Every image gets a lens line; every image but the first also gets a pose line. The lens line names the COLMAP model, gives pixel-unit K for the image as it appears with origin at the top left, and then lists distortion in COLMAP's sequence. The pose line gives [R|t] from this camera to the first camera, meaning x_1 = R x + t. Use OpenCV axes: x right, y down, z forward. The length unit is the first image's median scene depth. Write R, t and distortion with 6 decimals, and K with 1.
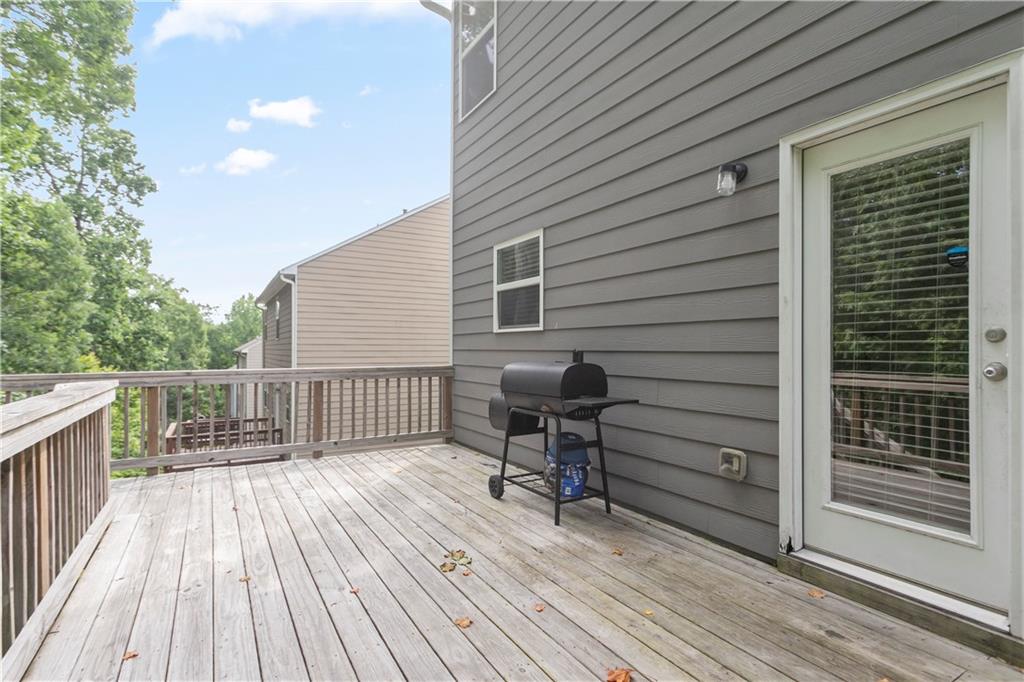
lens RADIAL K [[497.6, 0, 512.1], [0, 497.6, 346.7], [0, 0, 1]] dist [-0.006187, -0.000521]
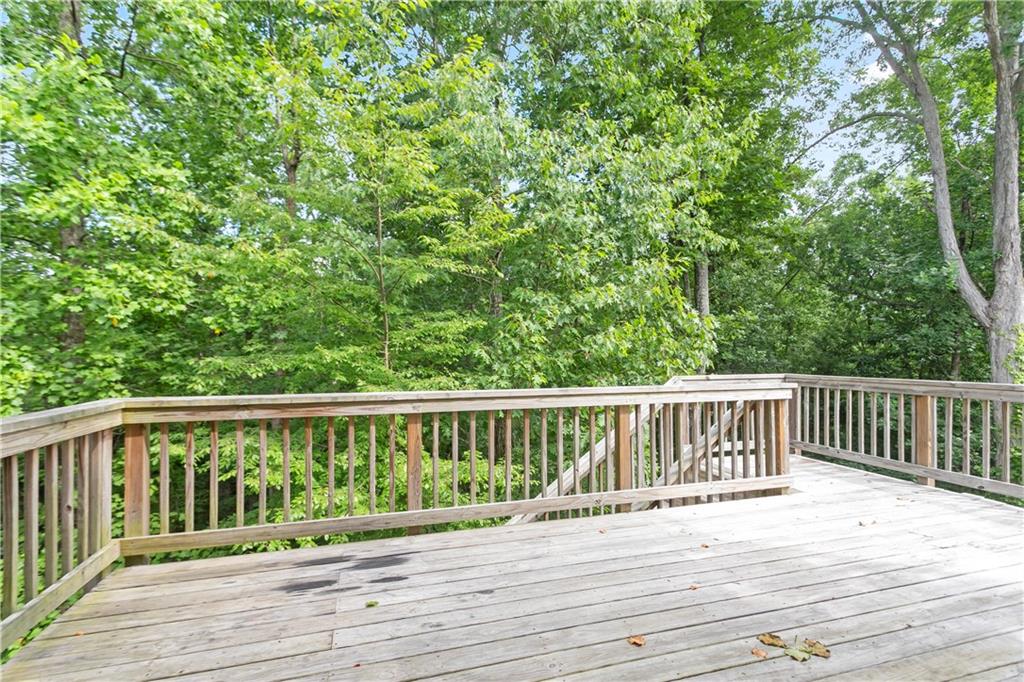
lens RADIAL K [[497.6, 0, 513.3], [0, 497.6, 348.7], [0, 0, 1]] dist [-0.006187, -0.000521]
pose [[-0.244843, -0.011906, -0.969490, 0.636013], [0.001806, 0.999917, -0.012735, 0.000275], [0.969561, -0.004869, -0.244801, 0.709072]]
